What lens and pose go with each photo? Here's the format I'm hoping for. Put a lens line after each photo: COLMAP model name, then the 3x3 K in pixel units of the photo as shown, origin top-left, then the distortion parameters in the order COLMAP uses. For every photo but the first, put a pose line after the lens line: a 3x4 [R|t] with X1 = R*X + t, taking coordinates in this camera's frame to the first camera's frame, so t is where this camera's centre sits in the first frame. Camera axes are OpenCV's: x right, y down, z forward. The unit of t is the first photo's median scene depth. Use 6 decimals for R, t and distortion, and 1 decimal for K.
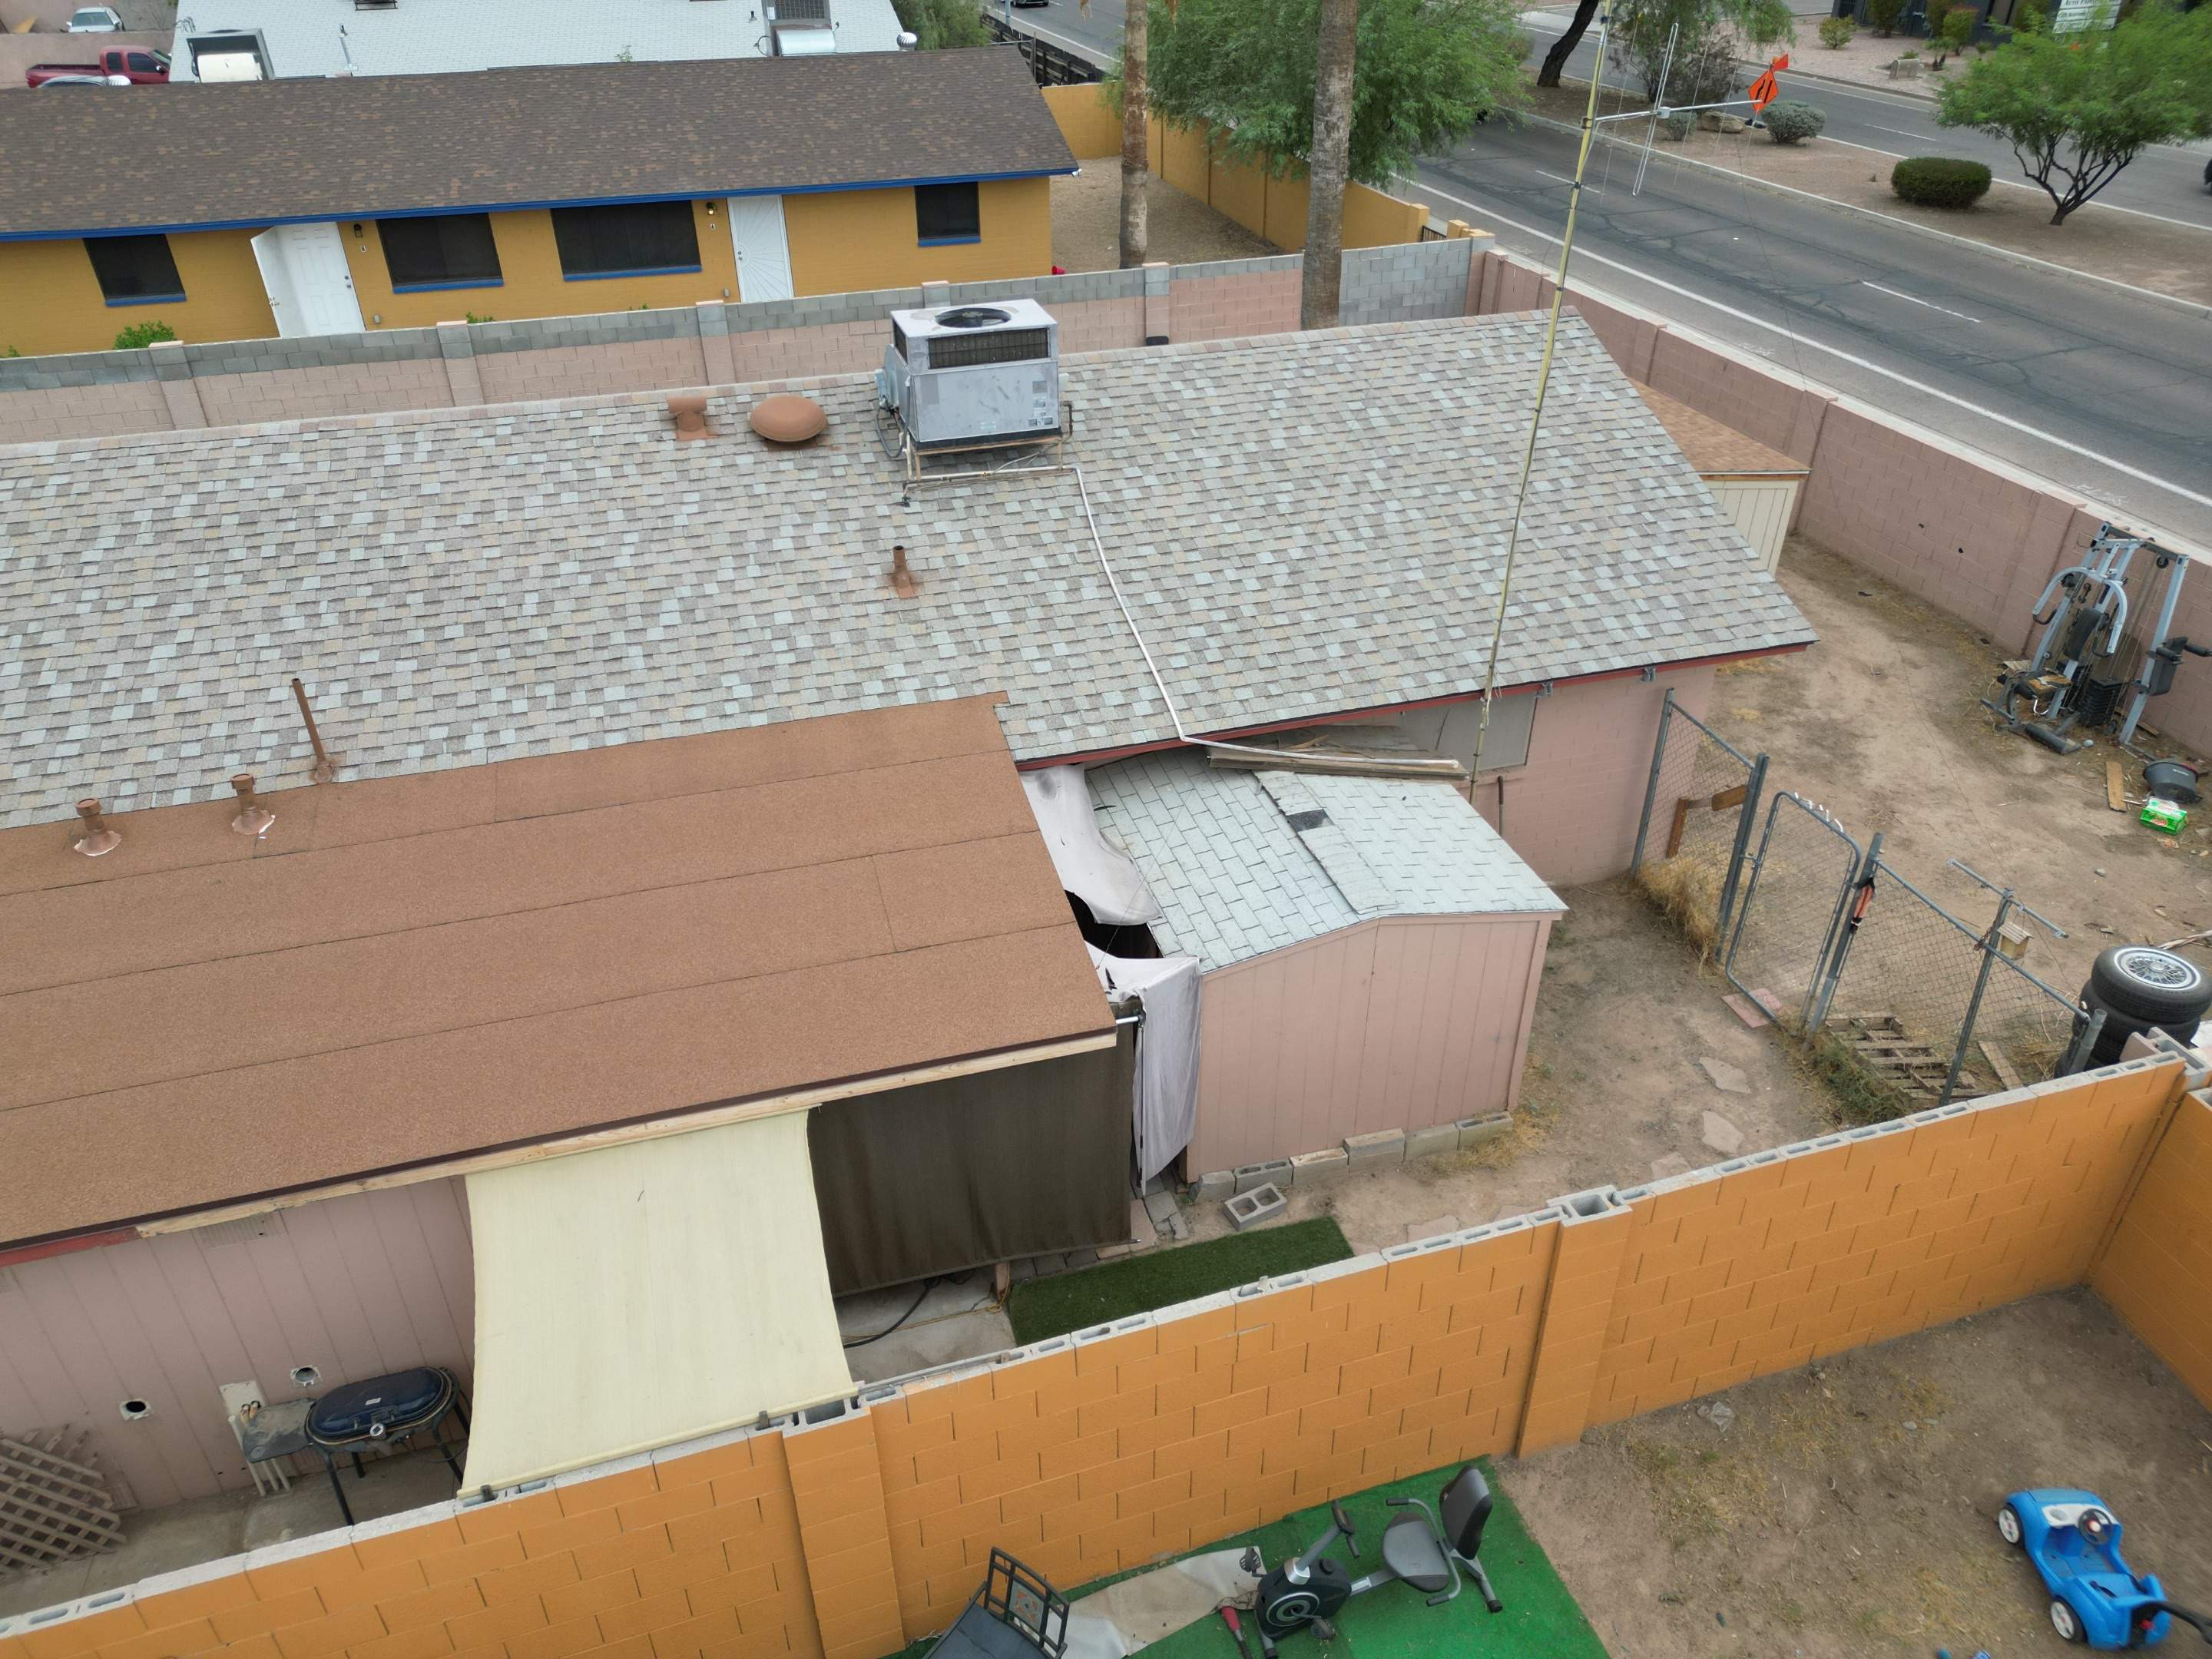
lens RADIAL K [[1543.2, 0, 1102.8], [0, 1543.2, 801.6], [0, 0, 1]] dist [0.067575, -0.065694]
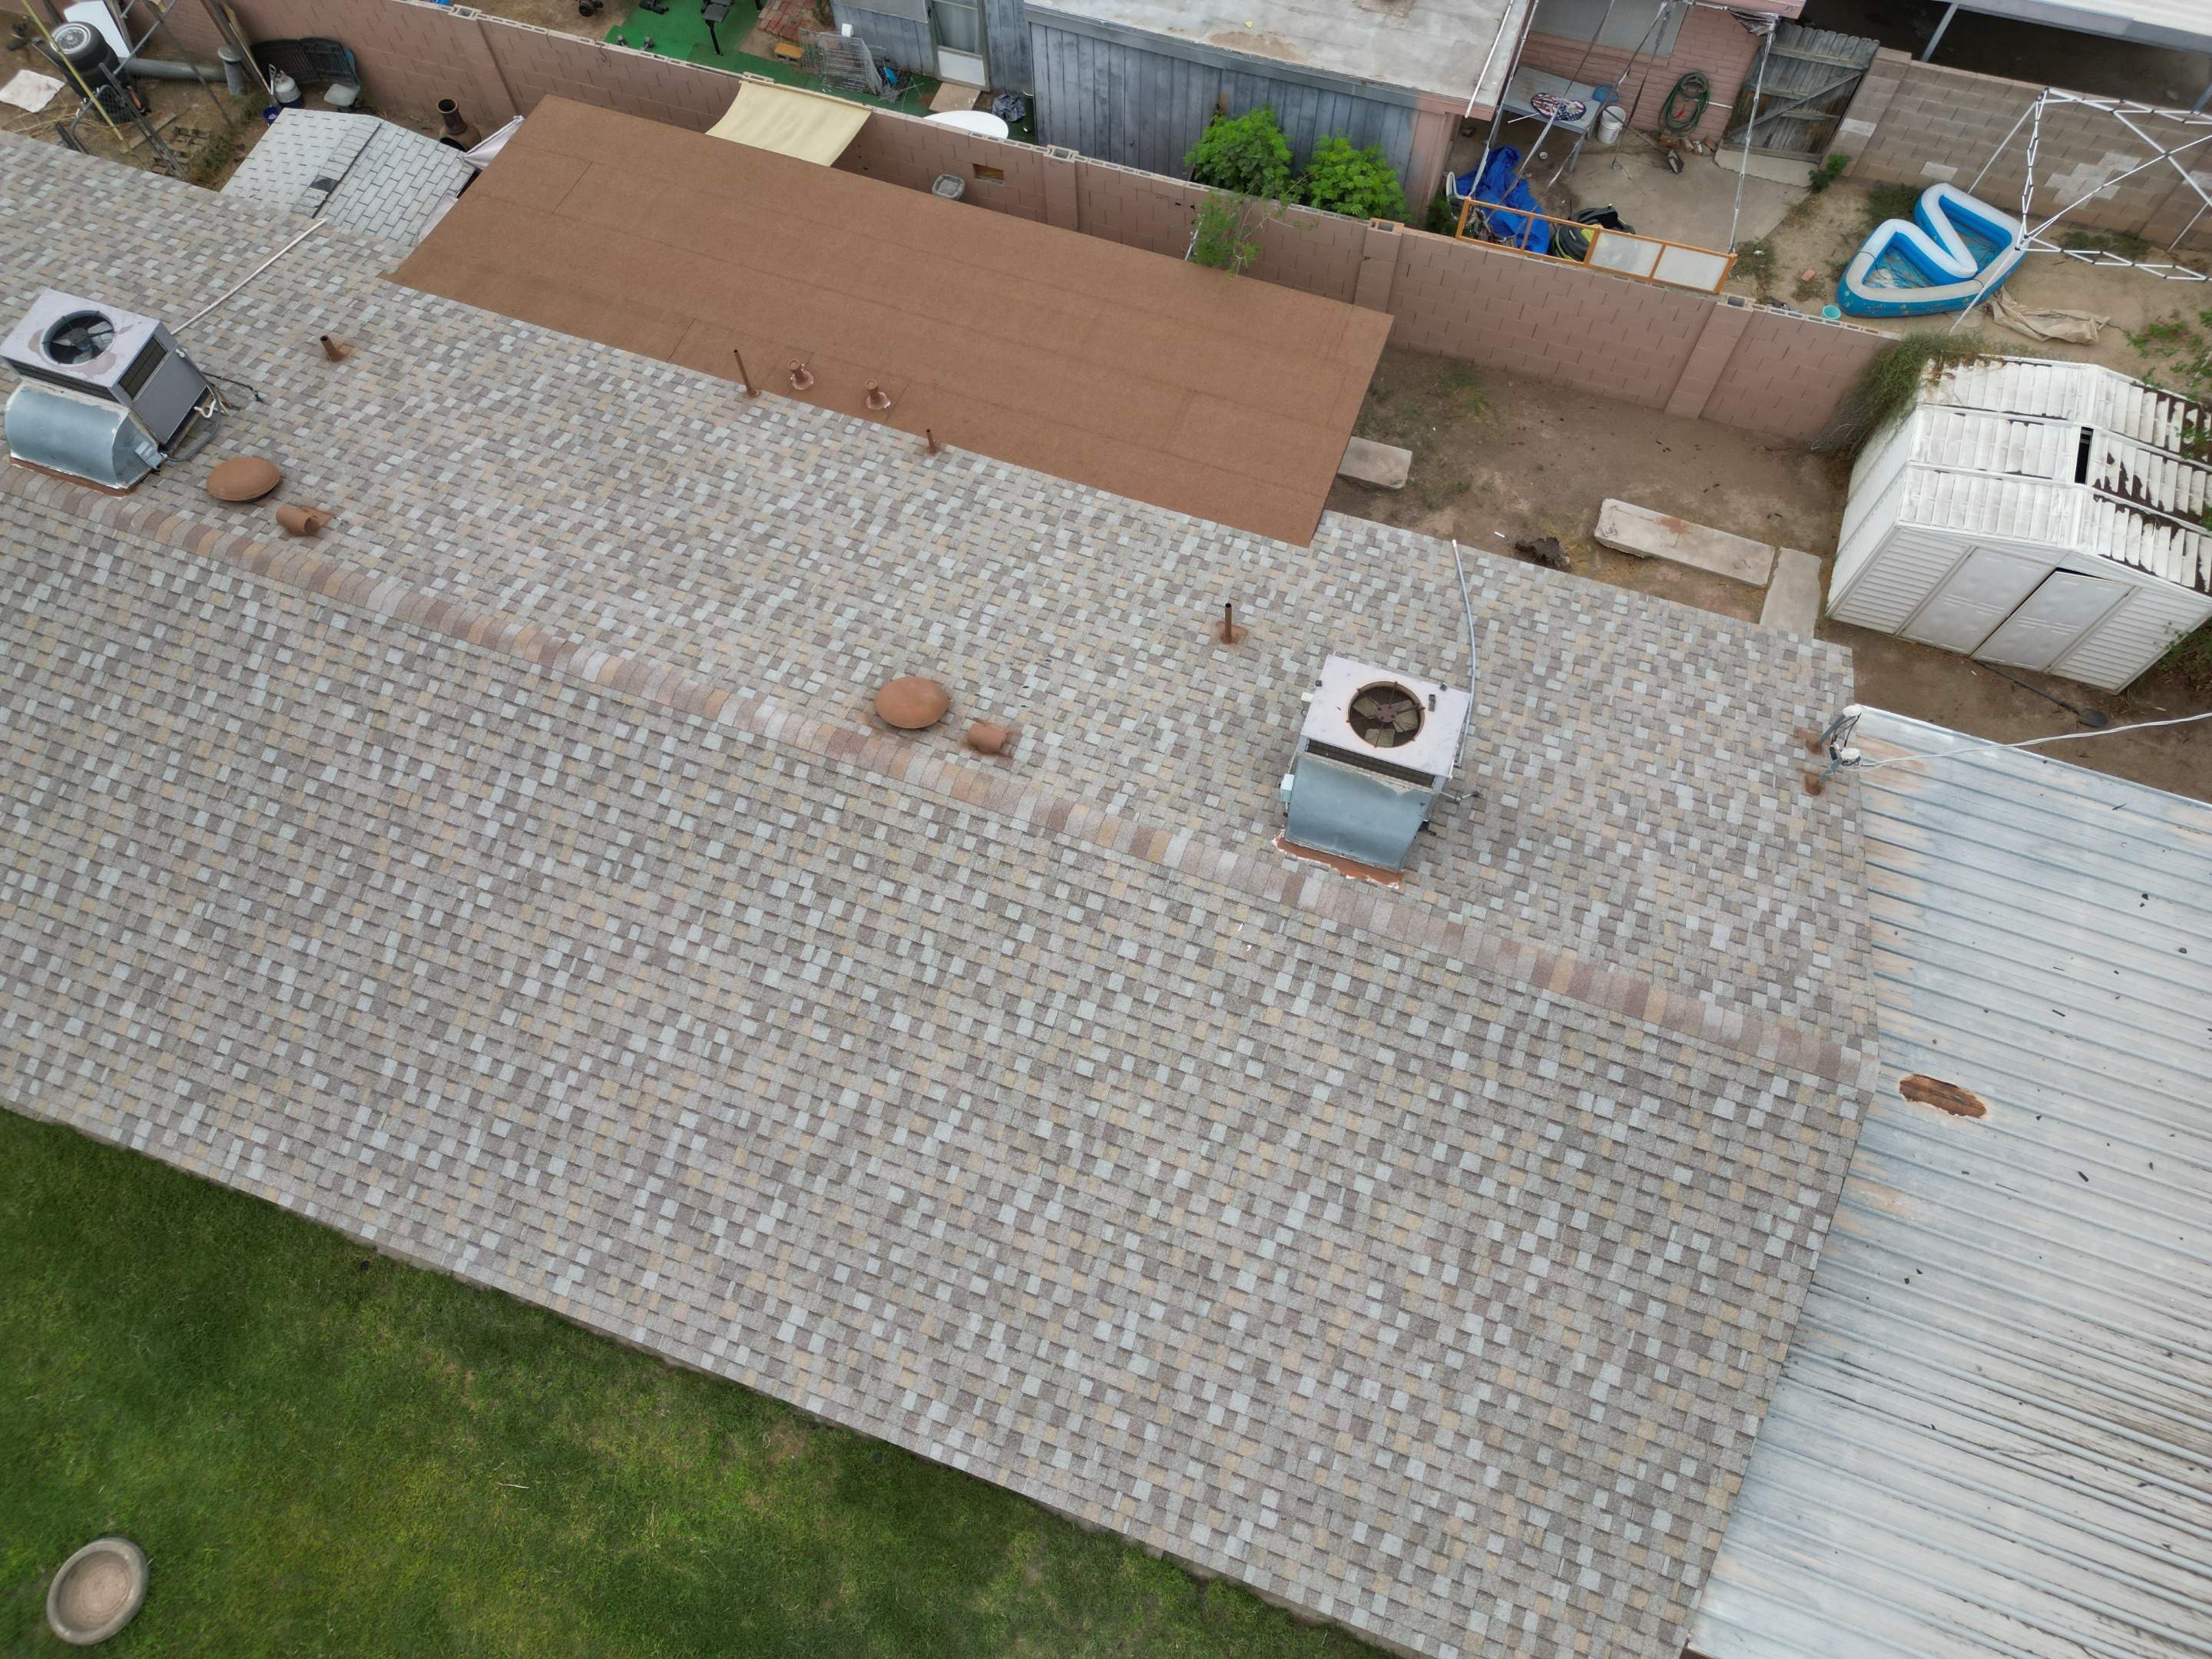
lens RADIAL K [[1543.2, 0, 1105.3], [0, 1543.2, 818.3], [0, 0, 1]] dist [0.067575, -0.065694]
pose [[-0.812293, -0.522638, 0.258900, -1.306181], [0.329971, -0.045770, 0.942881, -1.296113], [-0.480936, 0.851325, 0.209634, 0.788279]]
